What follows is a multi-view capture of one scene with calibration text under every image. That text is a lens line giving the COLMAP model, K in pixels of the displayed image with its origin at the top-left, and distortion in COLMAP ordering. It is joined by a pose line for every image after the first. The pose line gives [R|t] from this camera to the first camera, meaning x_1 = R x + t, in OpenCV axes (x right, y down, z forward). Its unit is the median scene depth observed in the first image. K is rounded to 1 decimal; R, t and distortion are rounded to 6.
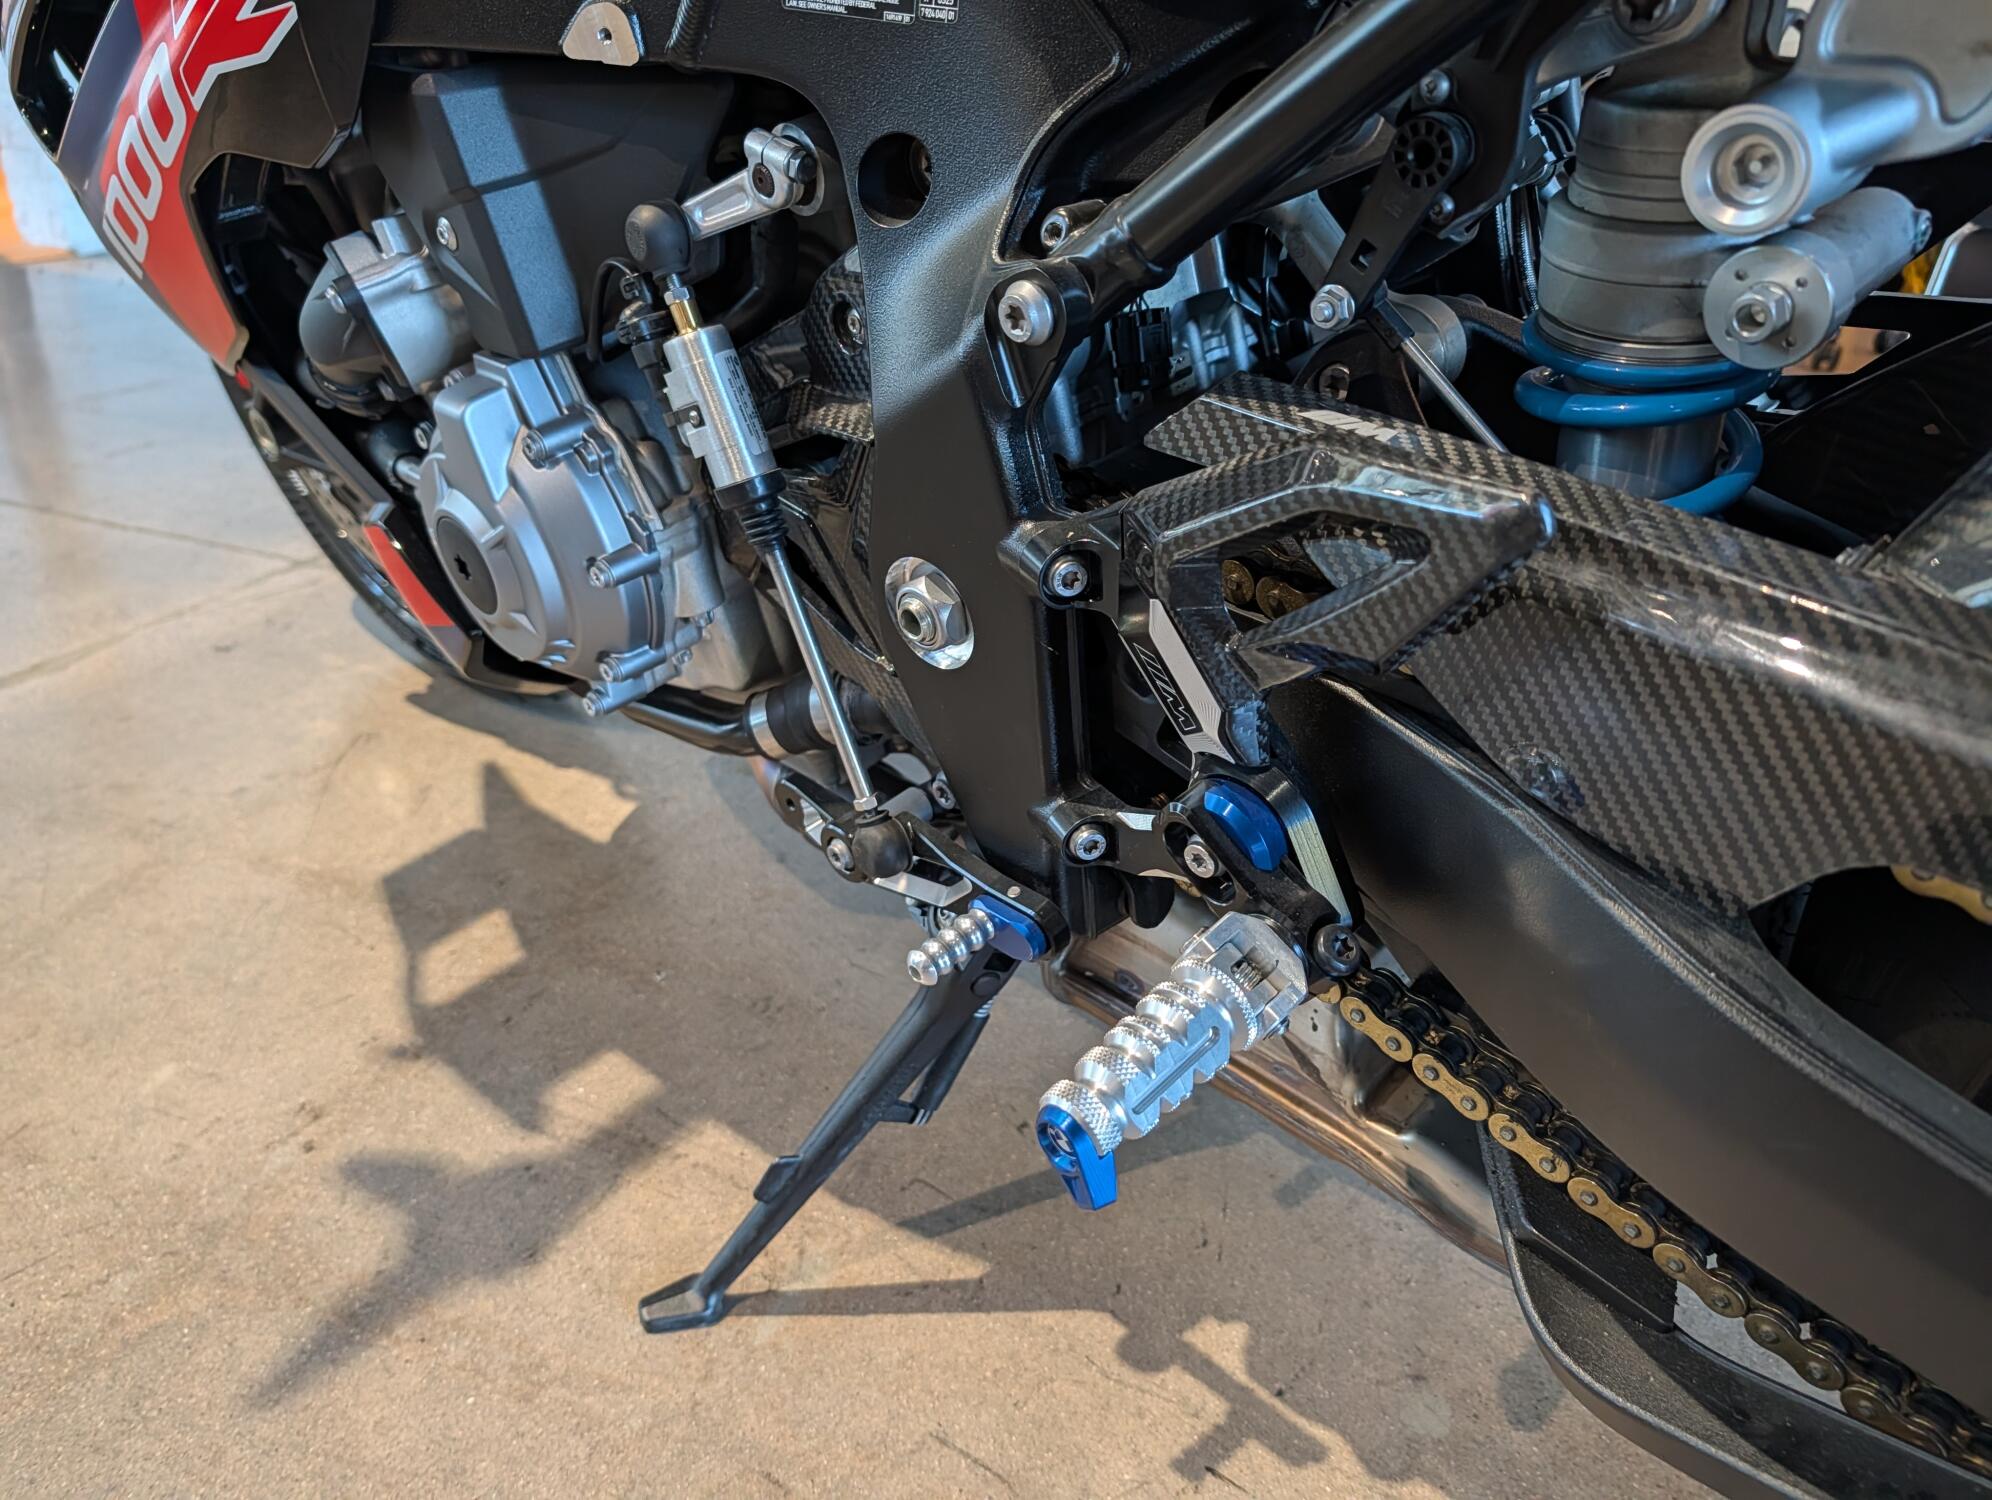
lens RADIAL K [[1393.9, 0, 996.0], [0, 1393.9, 750.0], [0, 0, 1]] dist [-0.008006, -0.009997]
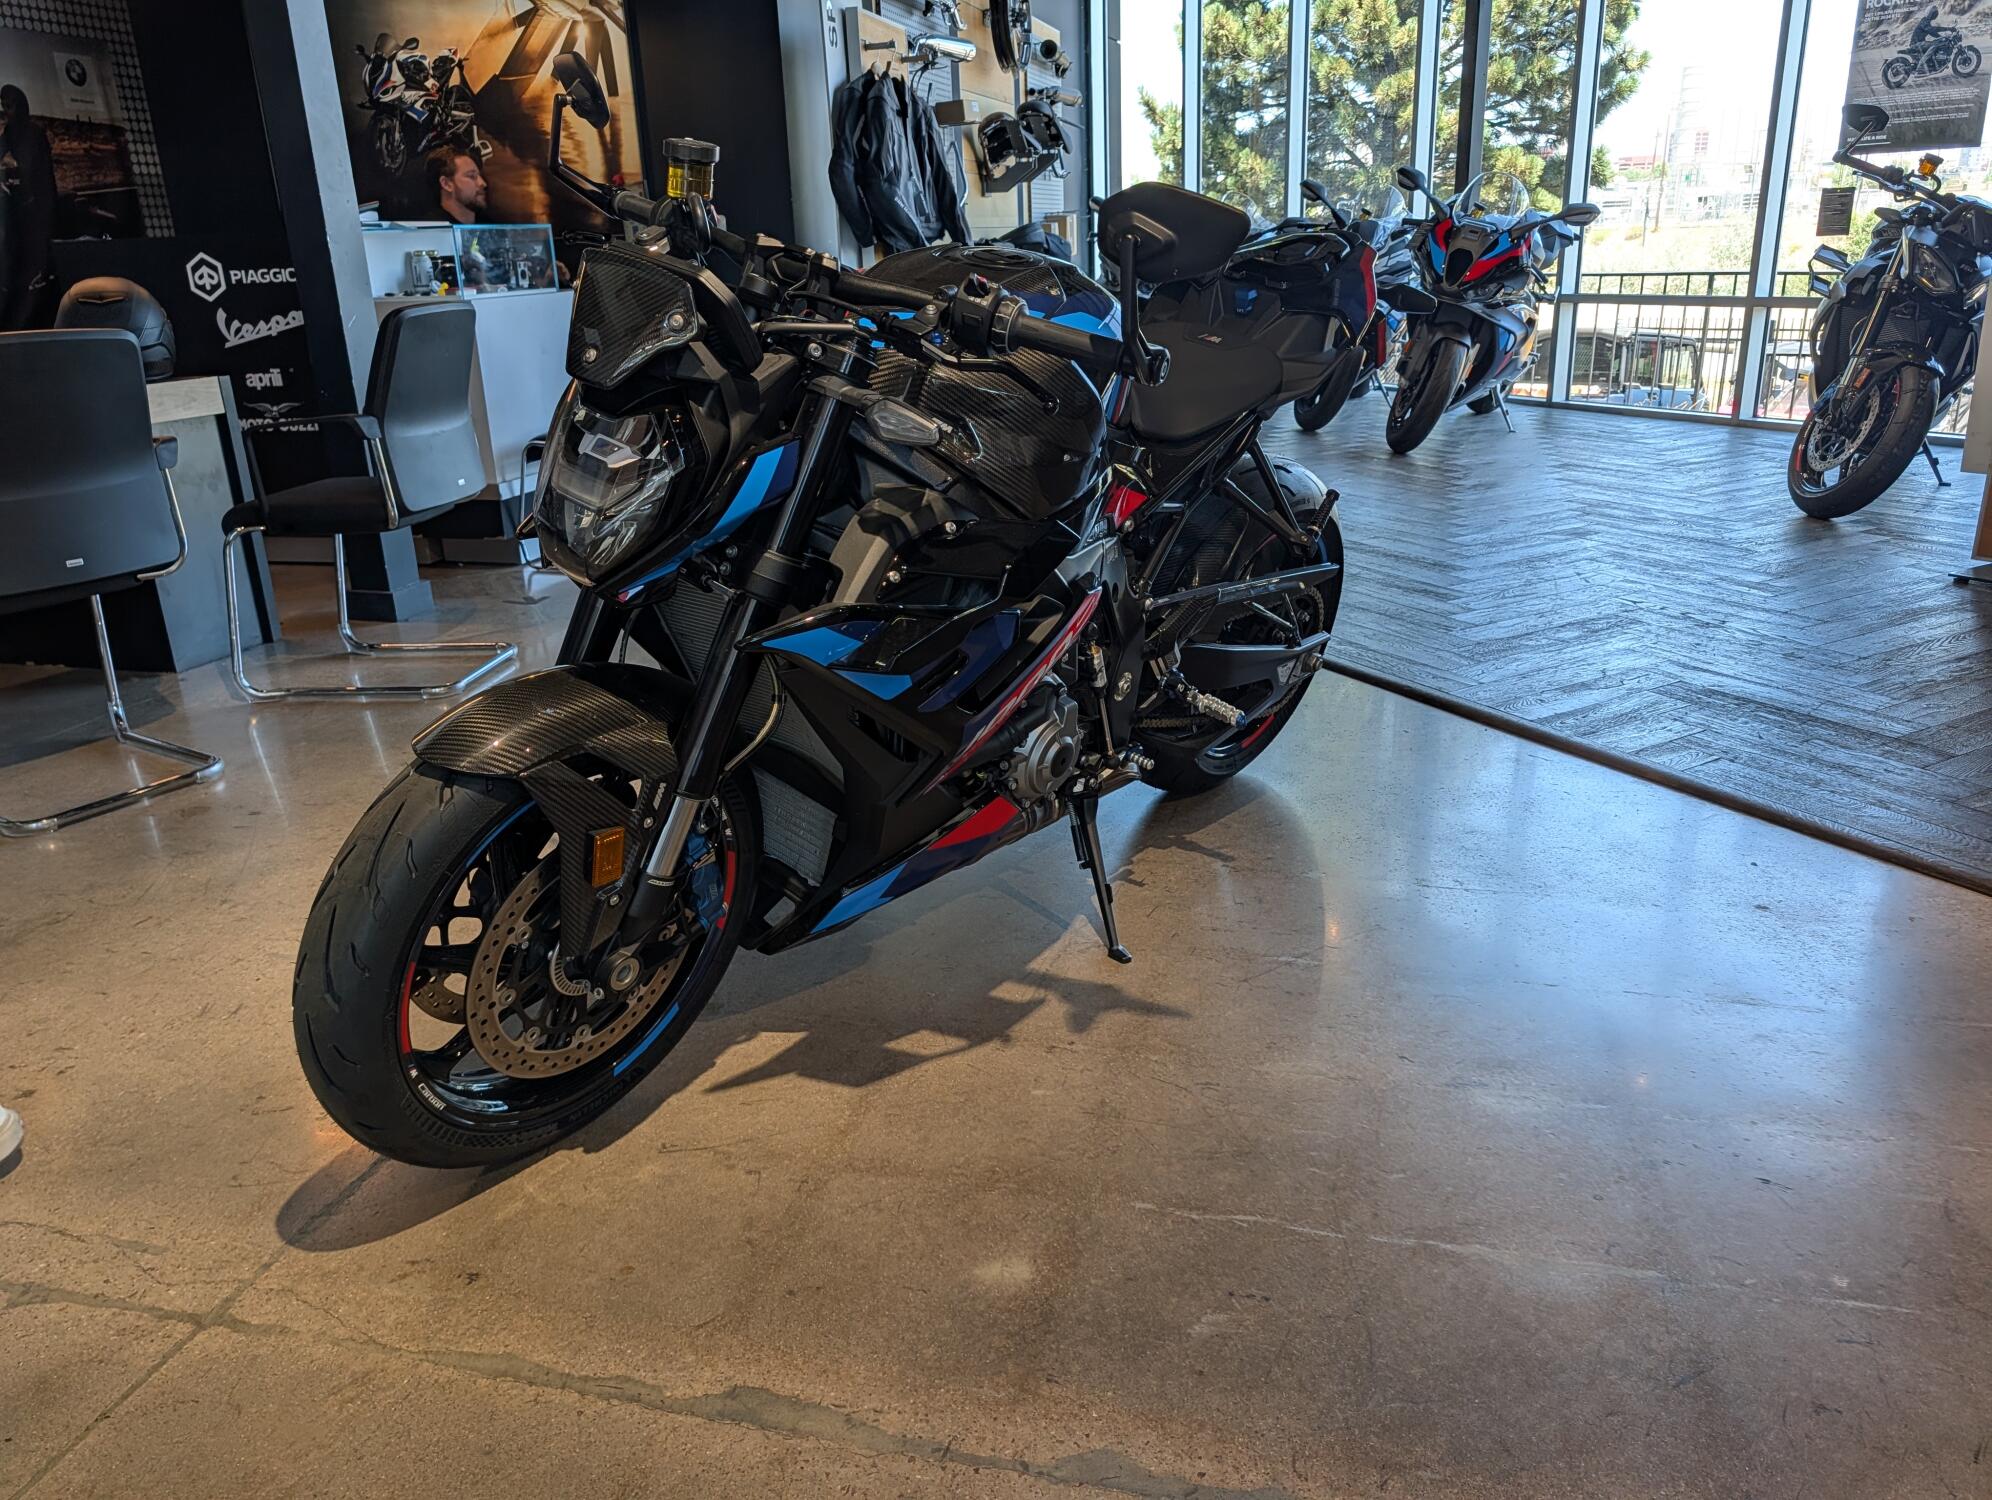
lens RADIAL K [[1393.9, 0, 996.0], [0, 1393.9, 750.0], [0, 0, 1]] dist [-0.008006, -0.009997]
pose [[-0.077550, -0.394929, 0.915433, -3.675899], [0.453120, 0.803925, 0.385209, -1.623856], [-0.888070, 0.444674, 0.116606, 0.925825]]
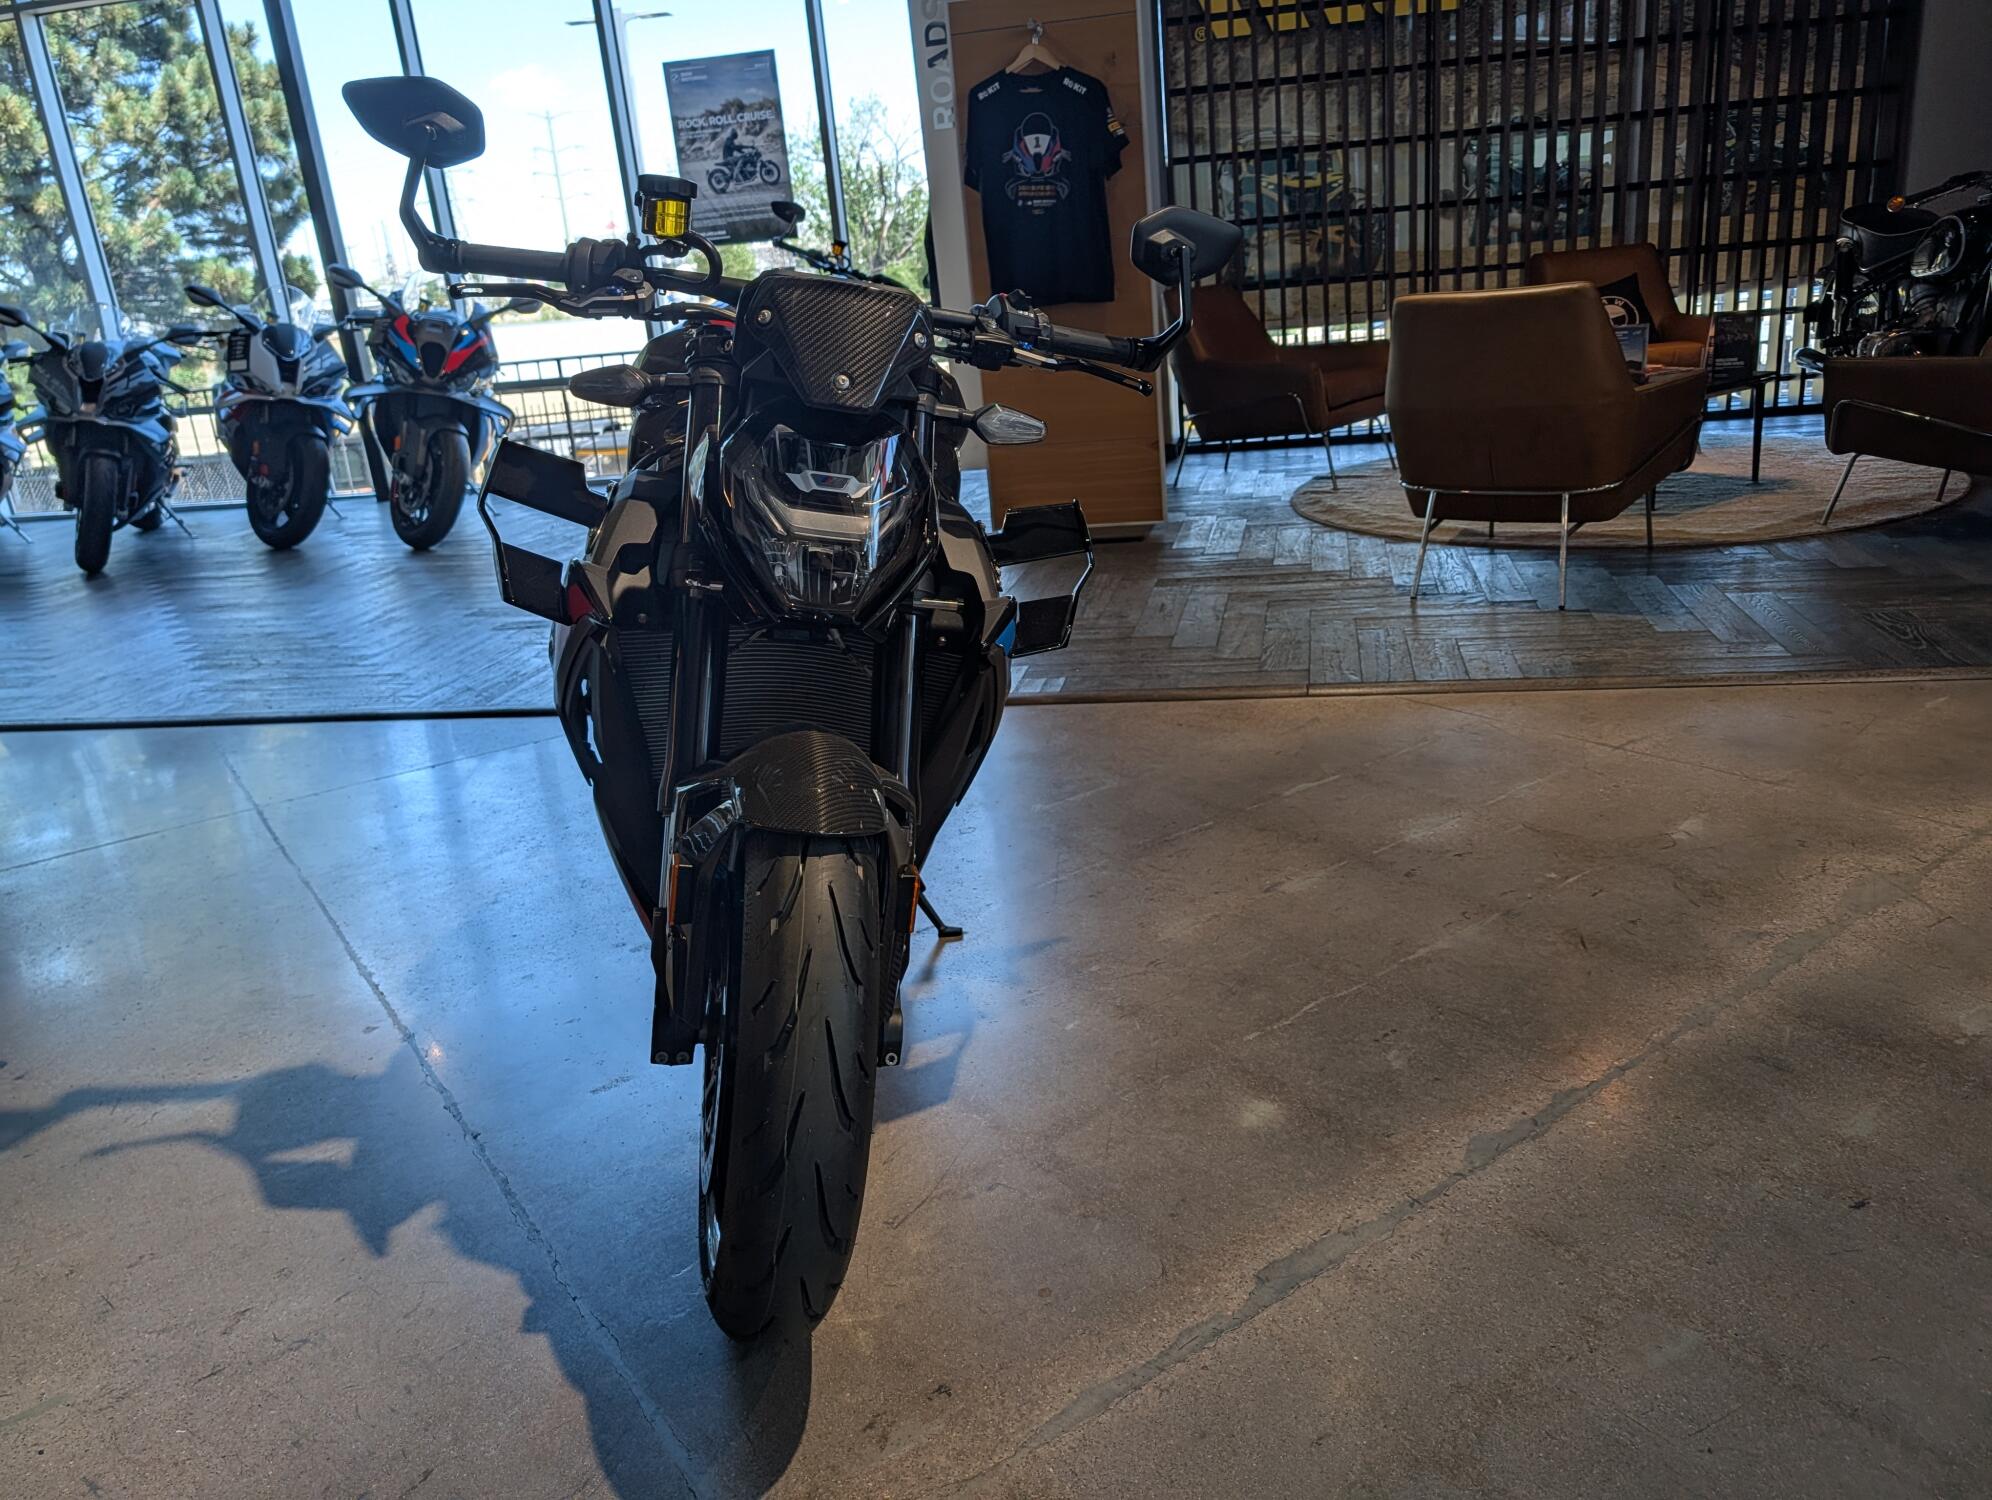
lens RADIAL K [[1393.9, 0, 996.0], [0, 1393.9, 750.0], [0, 0, 1]] dist [-0.008006, -0.009997]
pose [[-0.806344, -0.188698, 0.560537, -2.737605], [0.279948, 0.713083, 0.642761, -2.606943], [-0.520997, 0.675208, -0.522165, 3.143370]]
